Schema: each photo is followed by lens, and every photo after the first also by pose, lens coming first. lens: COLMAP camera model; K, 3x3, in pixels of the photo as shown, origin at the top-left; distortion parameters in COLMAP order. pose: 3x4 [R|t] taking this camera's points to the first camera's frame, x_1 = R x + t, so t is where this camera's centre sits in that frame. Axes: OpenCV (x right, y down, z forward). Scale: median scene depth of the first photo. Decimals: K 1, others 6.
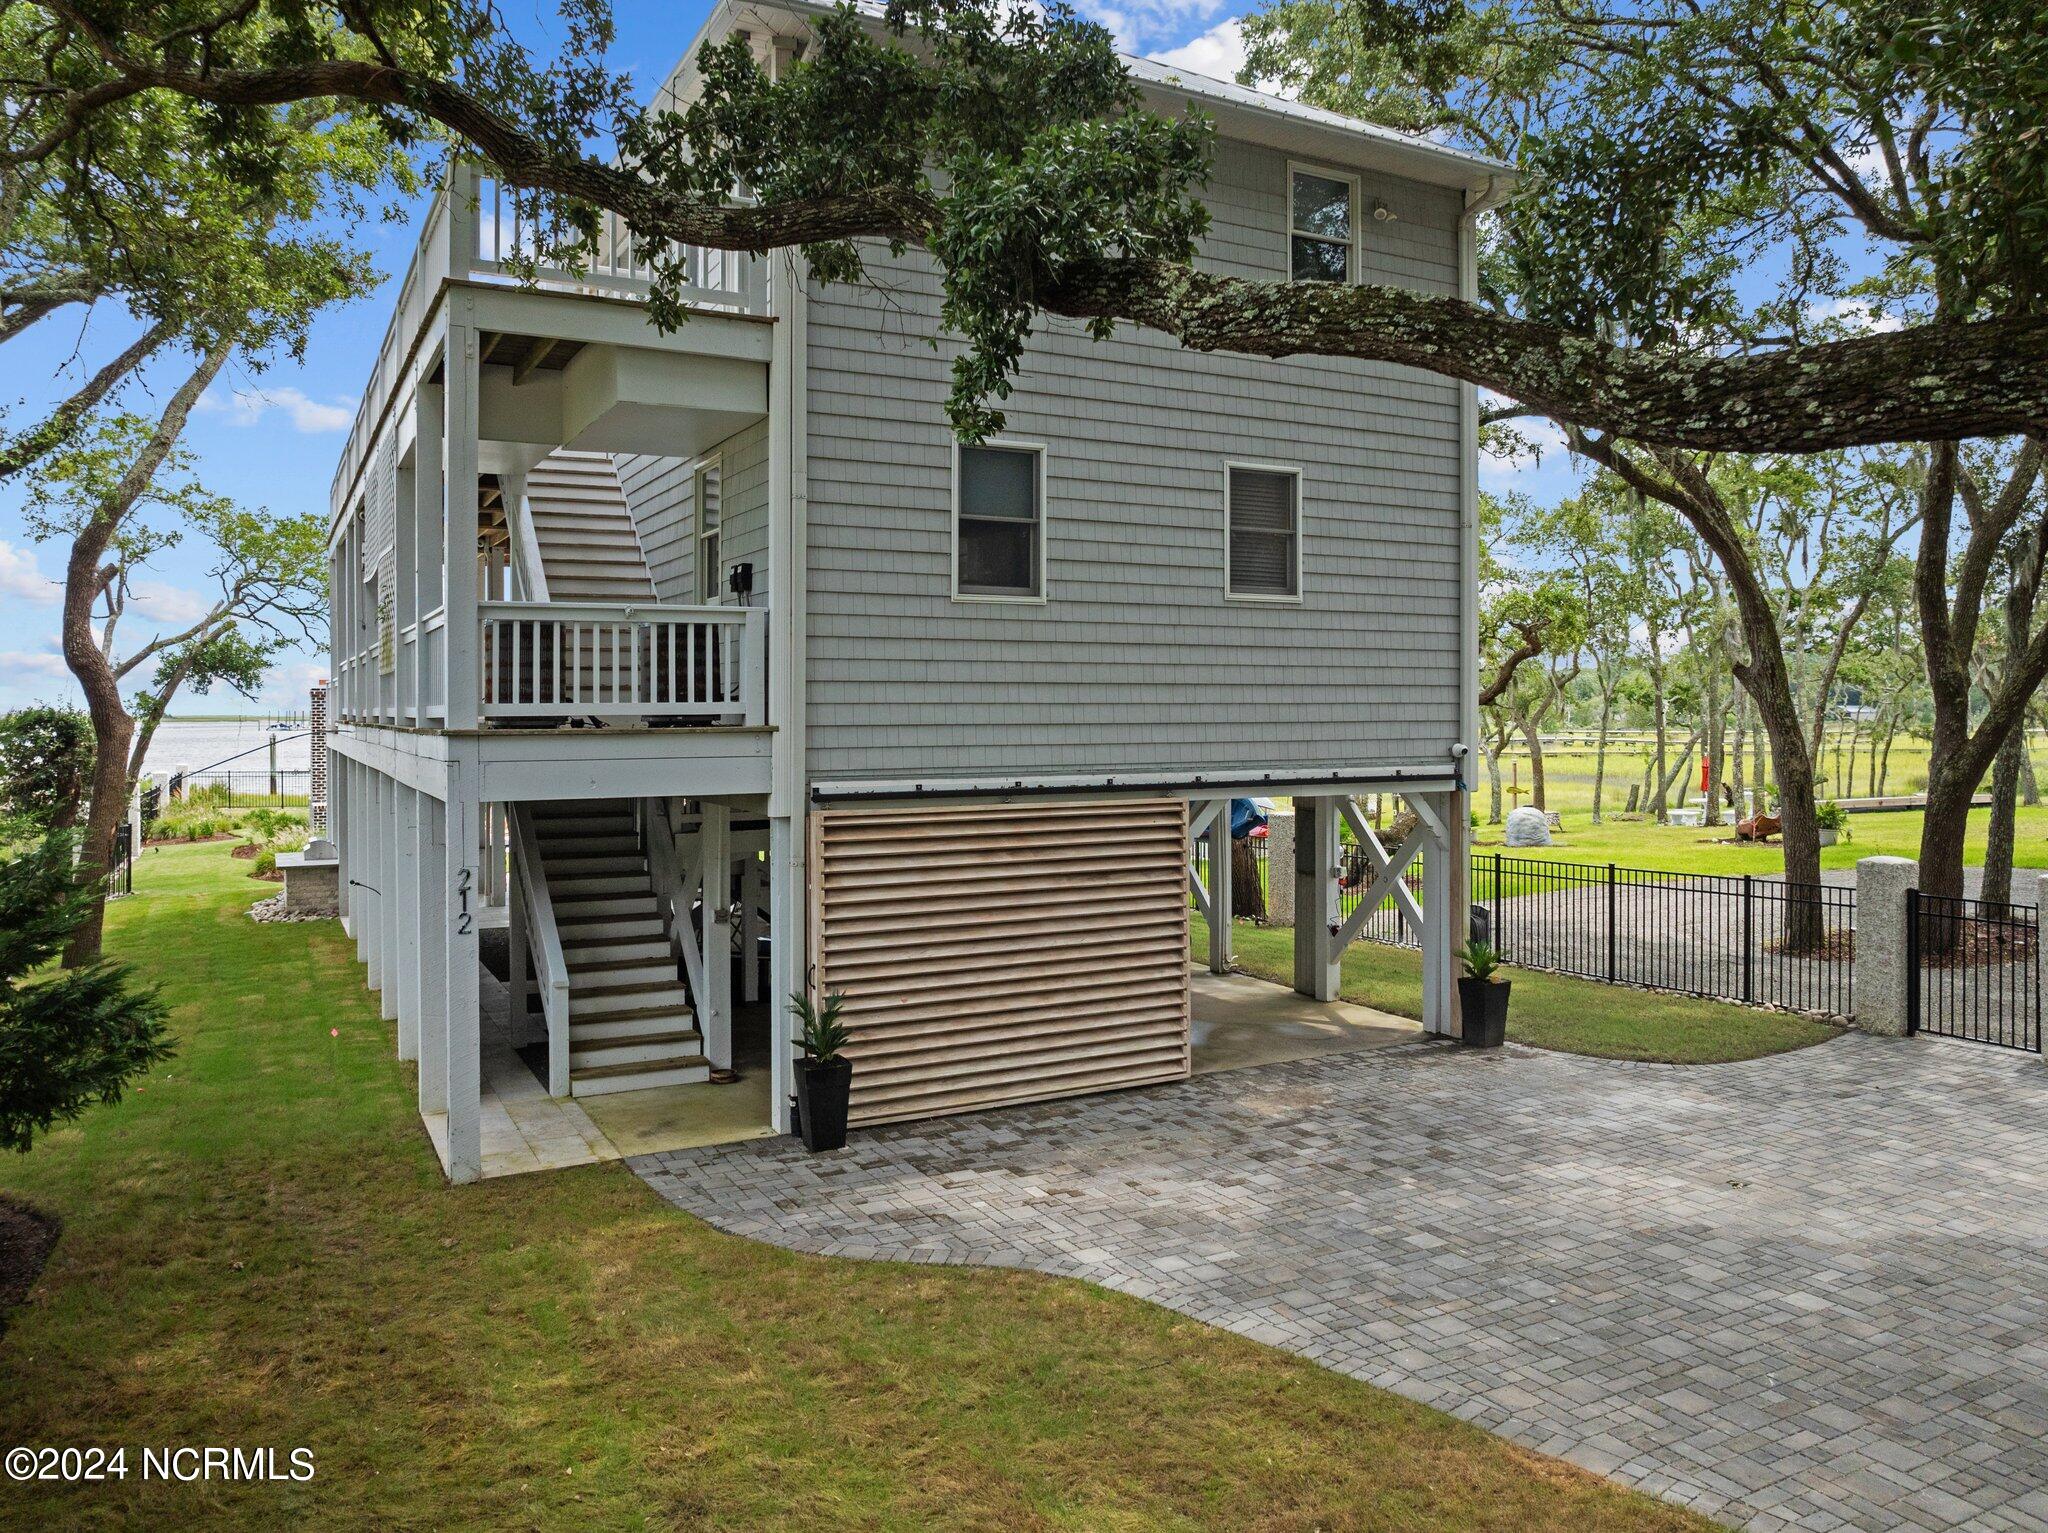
lens RADIAL K [[1473.3, 0, 1034.7], [0, 1473.3, 702.4], [0, 0, 1]] dist [-0.044600, 0.013005]
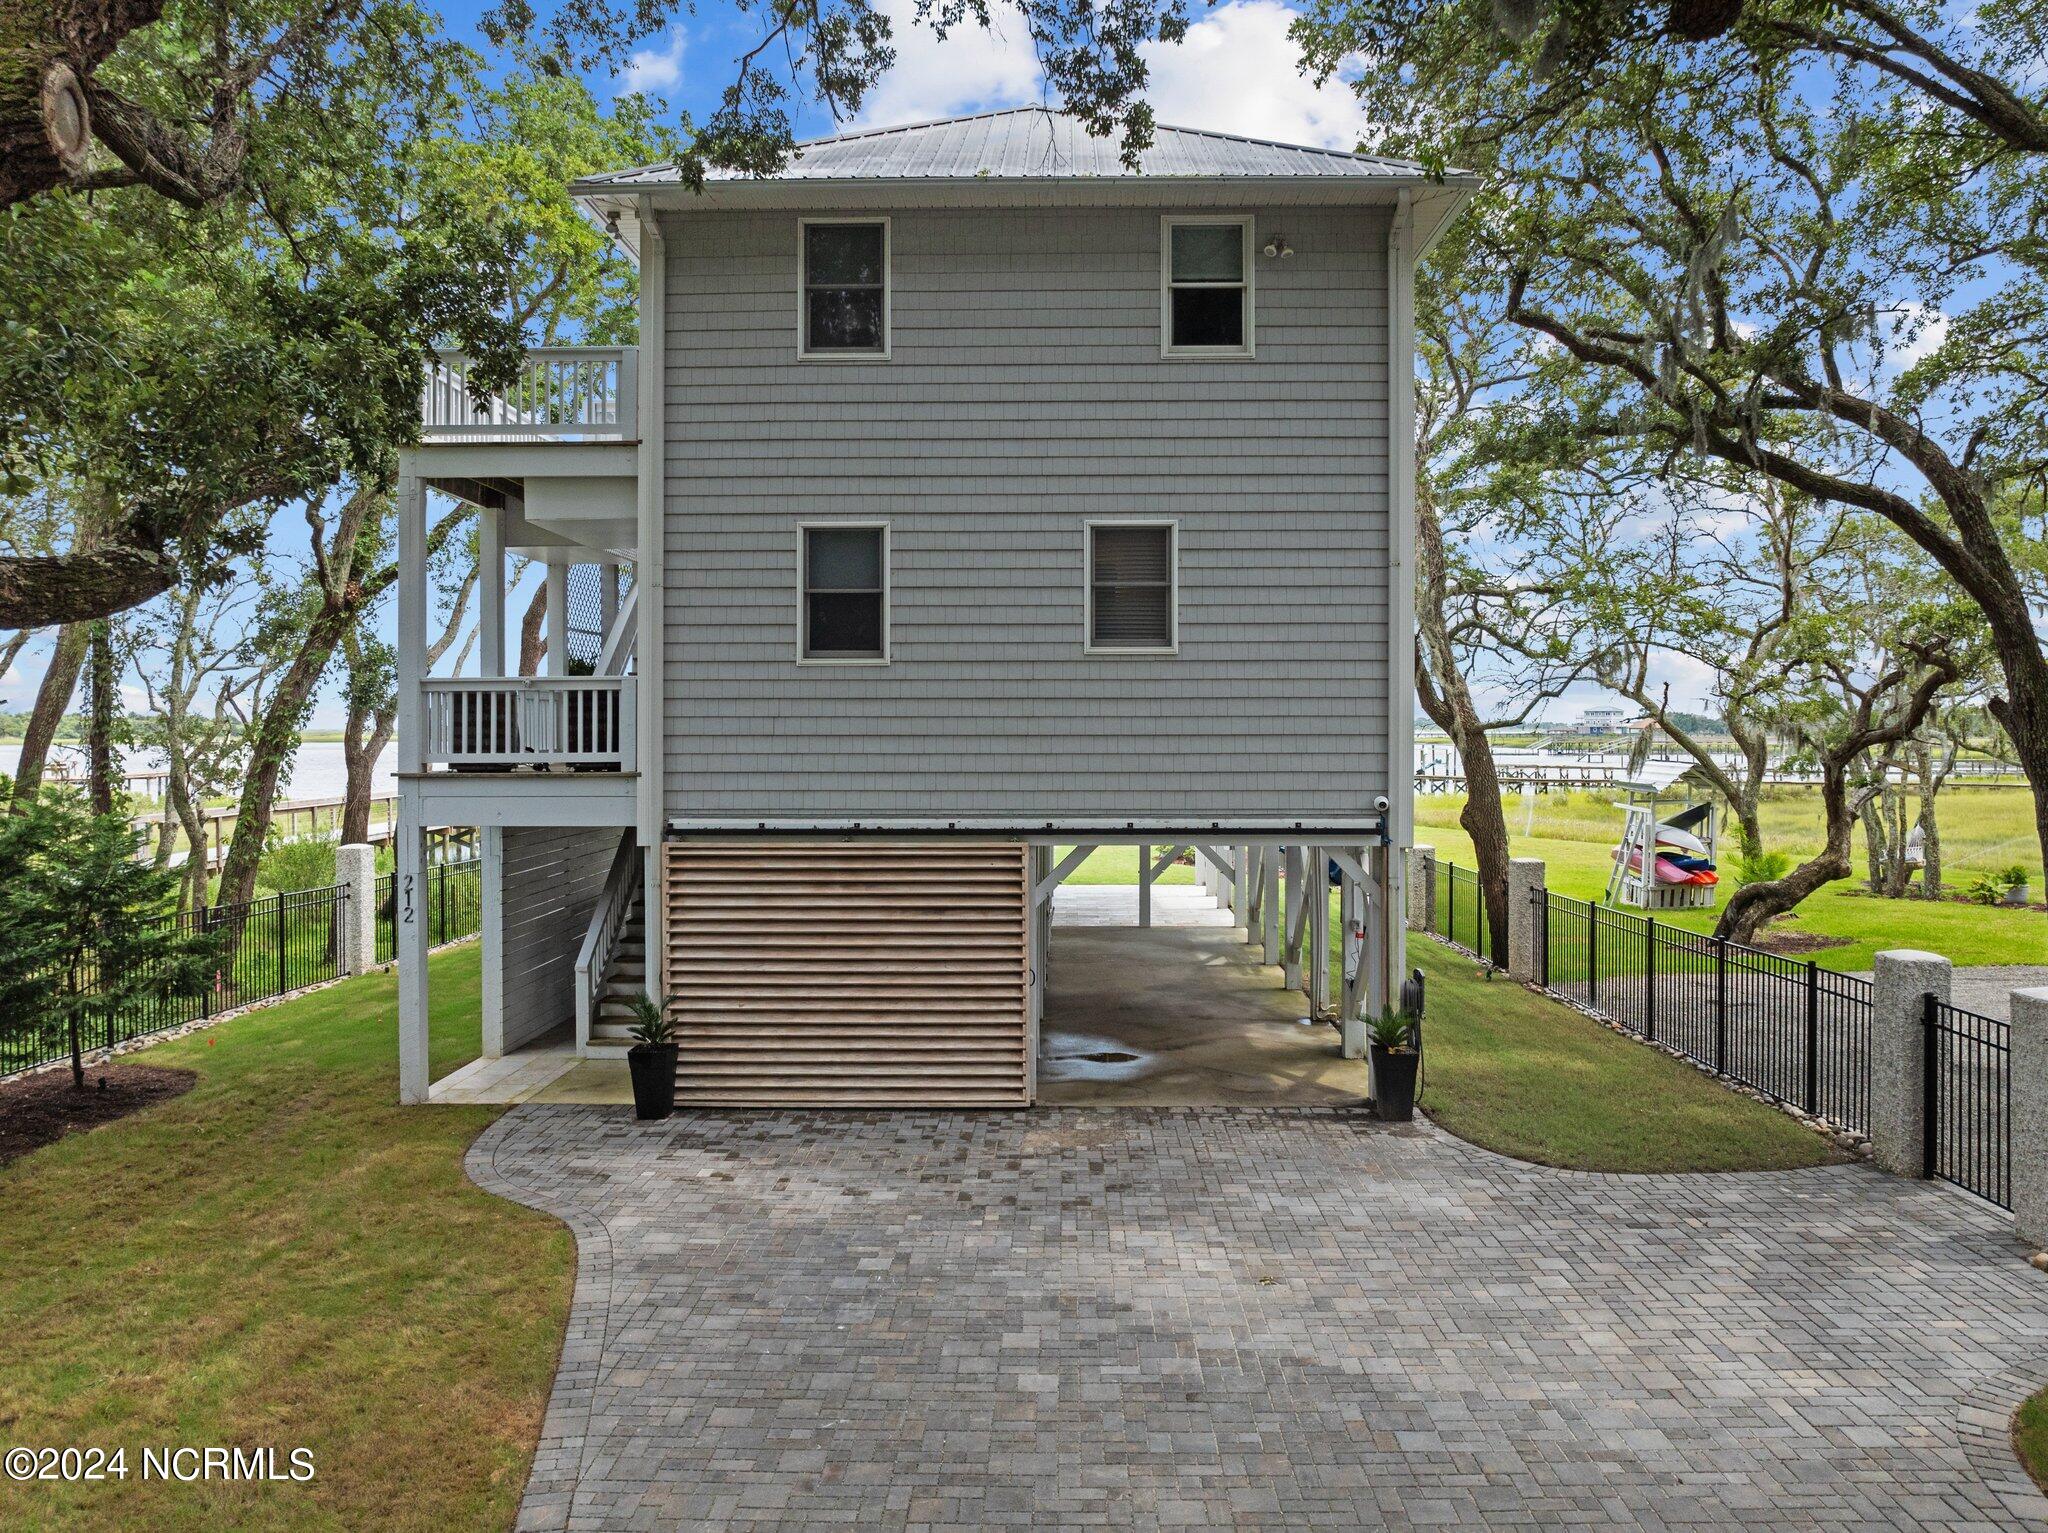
lens RADIAL K [[1467.8, 0, 1031.7], [0, 1467.8, 728.3], [0, 0, 1]] dist [-0.047781, 0.016465]
pose [[0.872273, 0.002500, -0.489013, 0.708370], [0.001137, 0.999974, 0.007139, -0.029058], [0.489018, -0.006783, 0.872247, 0.090993]]
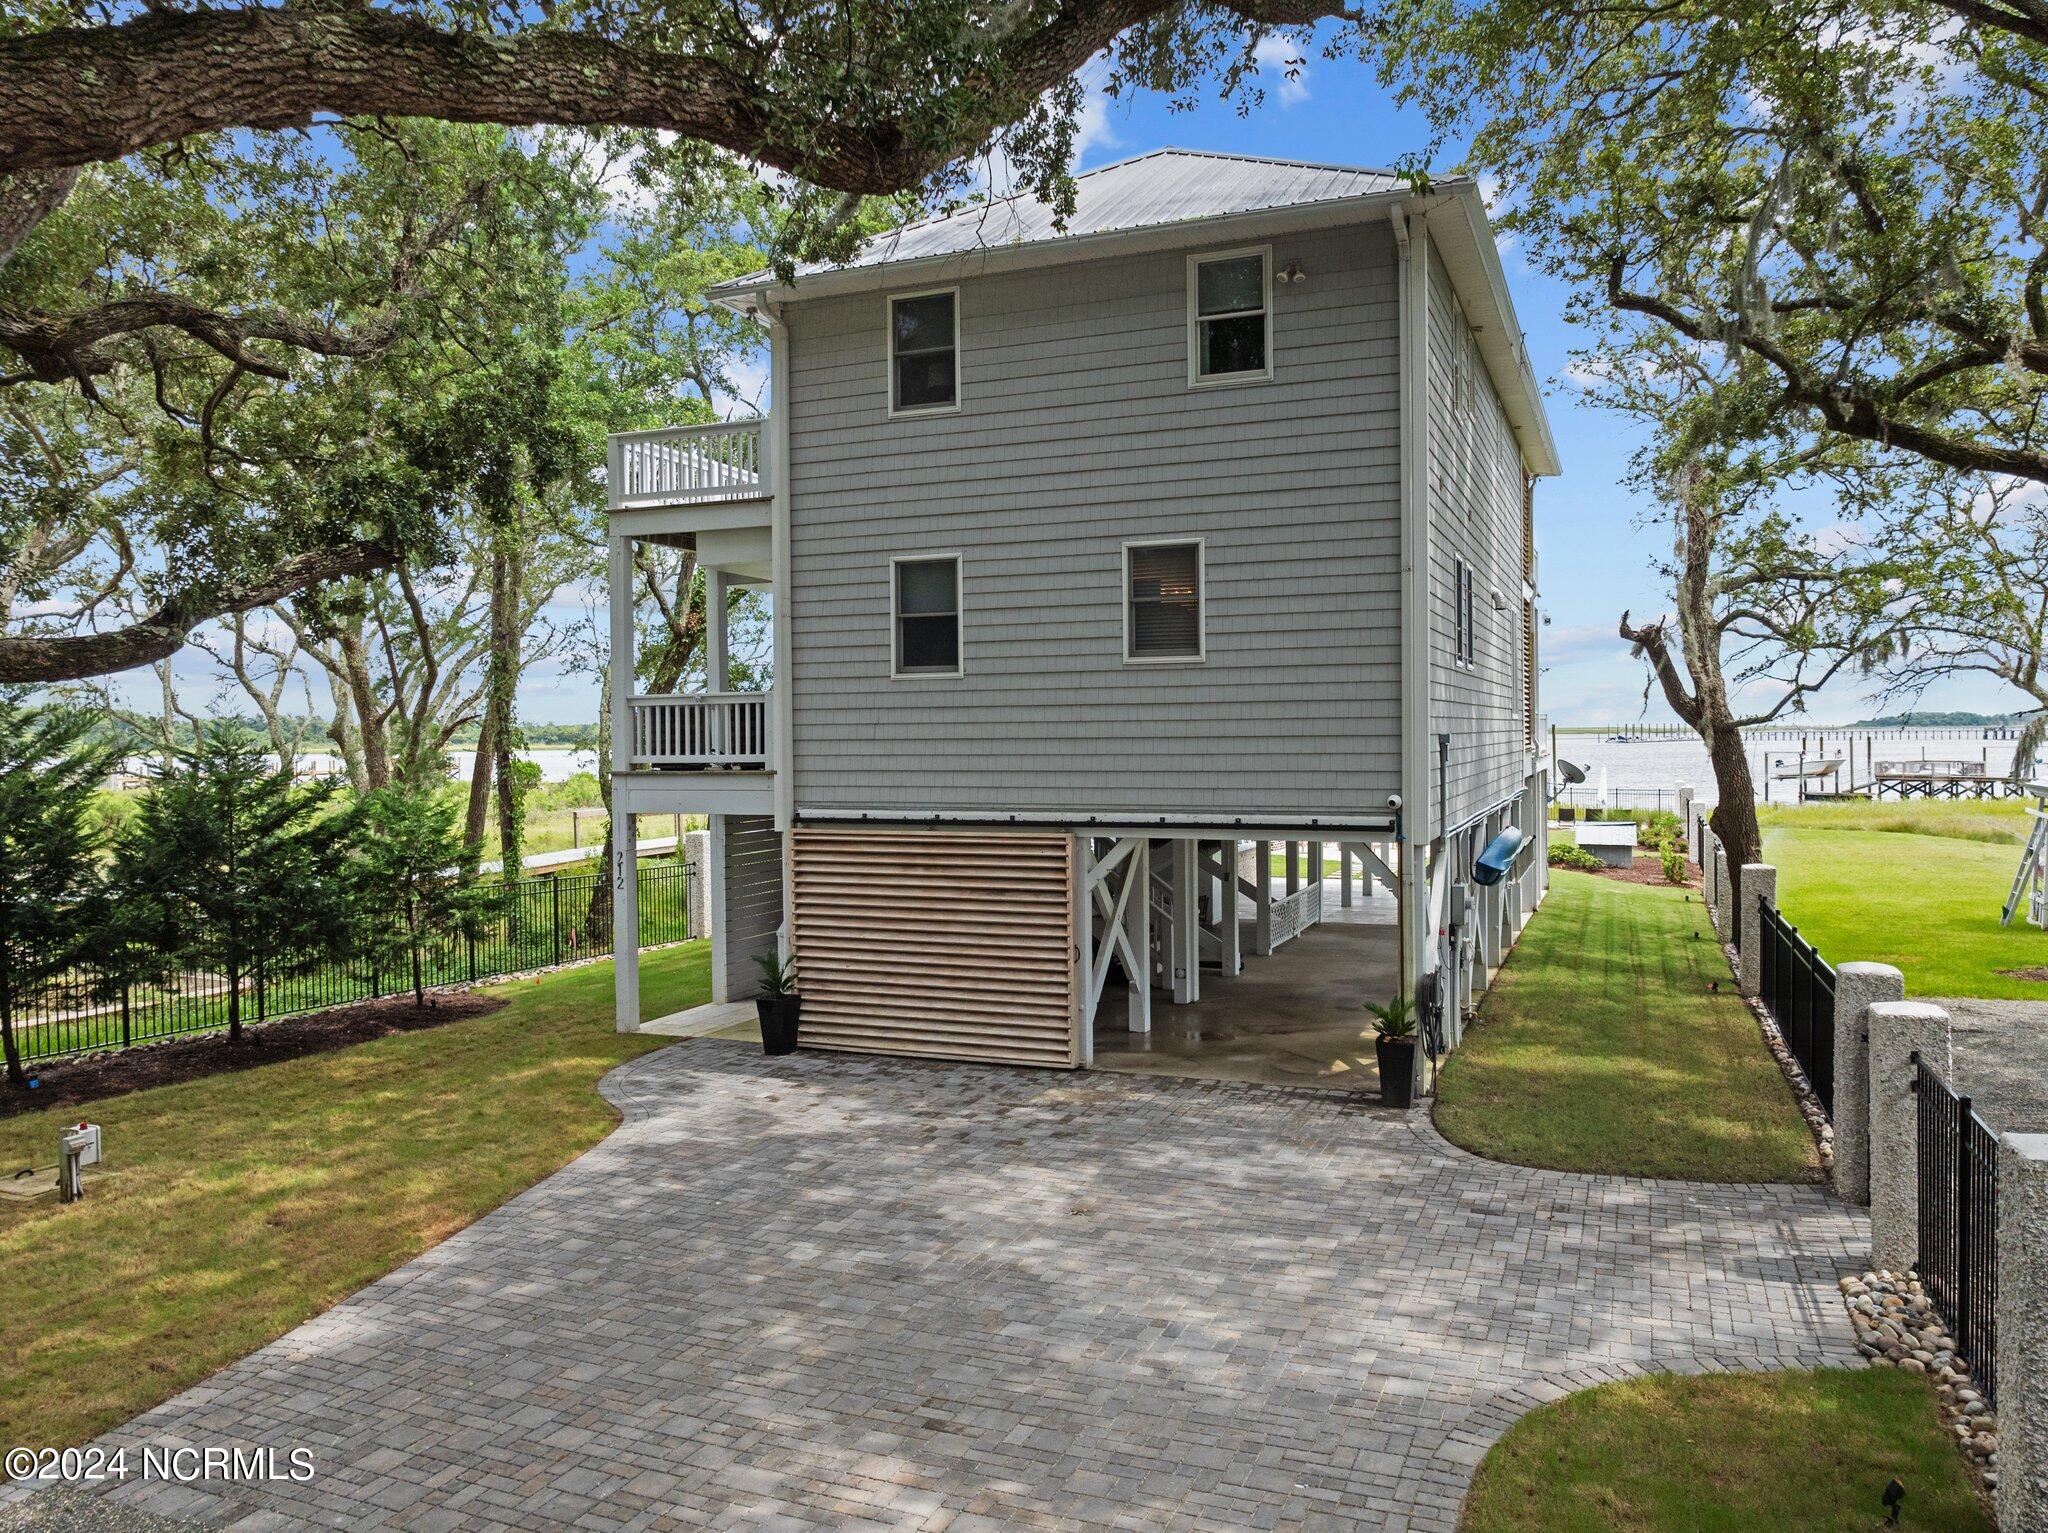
lens RADIAL K [[1473.3, 0, 1028.6], [0, 1473.3, 759.6], [0, 0, 1]] dist [-0.044600, 0.013005]
pose [[0.636276, 0.012225, -0.771364, 1.136597], [0.012710, 0.999573, 0.026326, -0.031050], [0.771357, -0.026555, 0.635849, 0.247678]]
